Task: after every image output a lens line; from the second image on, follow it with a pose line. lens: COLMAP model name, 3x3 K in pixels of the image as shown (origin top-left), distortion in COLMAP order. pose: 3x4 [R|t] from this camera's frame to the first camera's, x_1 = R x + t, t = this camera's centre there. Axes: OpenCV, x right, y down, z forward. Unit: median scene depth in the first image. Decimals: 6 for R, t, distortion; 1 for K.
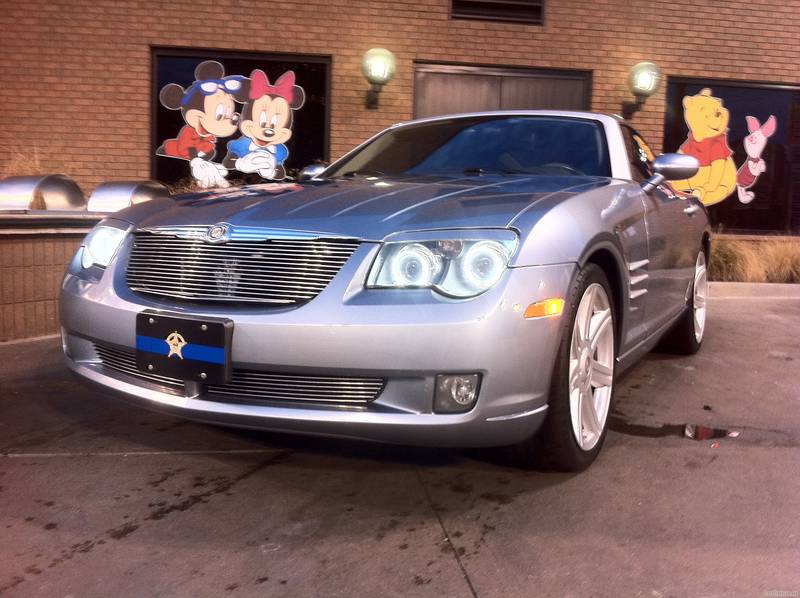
lens RADIAL K [[759.0, 0, 406.1], [0, 759.0, 300.2], [0, 0, 1]] dist [0.043295, -0.249706]
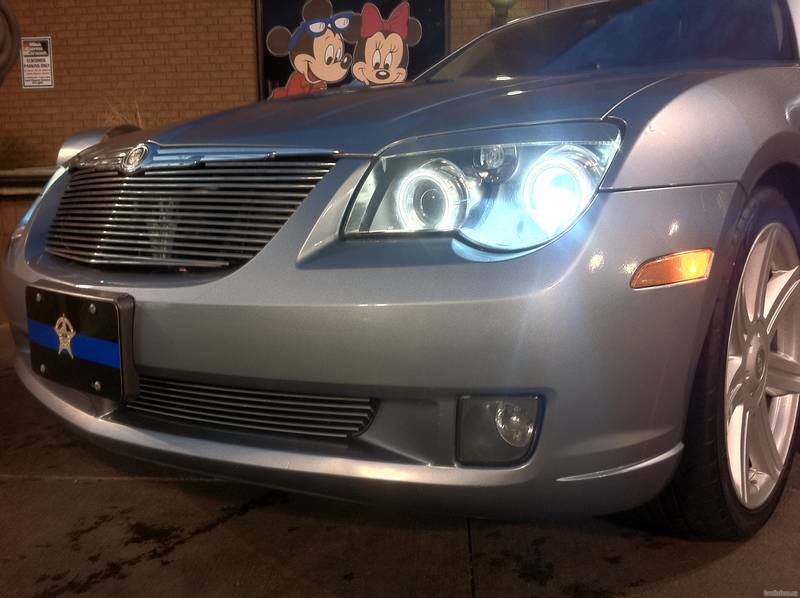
lens RADIAL K [[759.0, 0, 406.1], [0, 759.0, 300.2], [0, 0, 1]] dist [0.043295, -0.249706]
pose [[0.979390, -0.008583, -0.201795, 0.084169], [0.019553, 0.998433, 0.052435, 0.001286], [0.201029, -0.055300, 0.978023, 0.353798]]
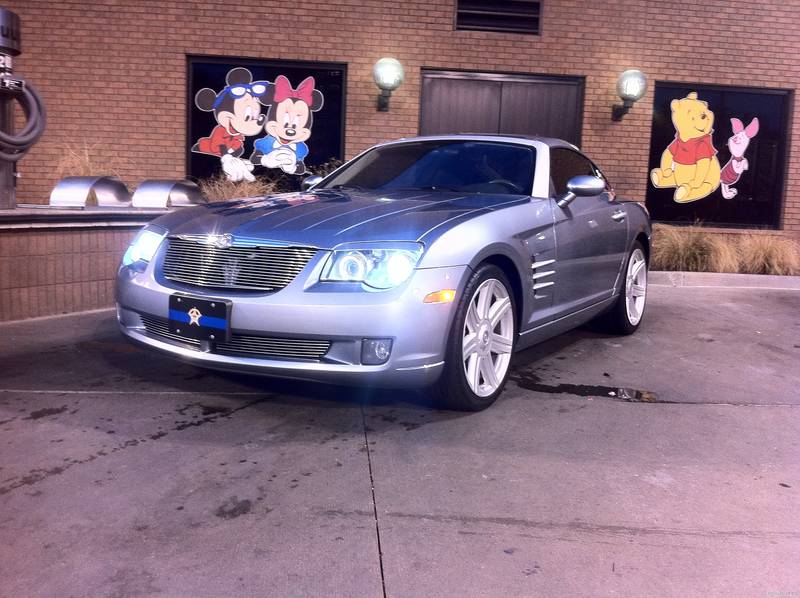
lens RADIAL K [[759.0, 0, 406.1], [0, 759.0, 300.2], [0, 0, 1]] dist [0.043295, -0.249706]
pose [[0.998804, 0.018076, -0.045430, 0.145441], [-0.016881, 0.999505, 0.026556, -0.016222], [0.045887, -0.025758, 0.998614, -0.383316]]
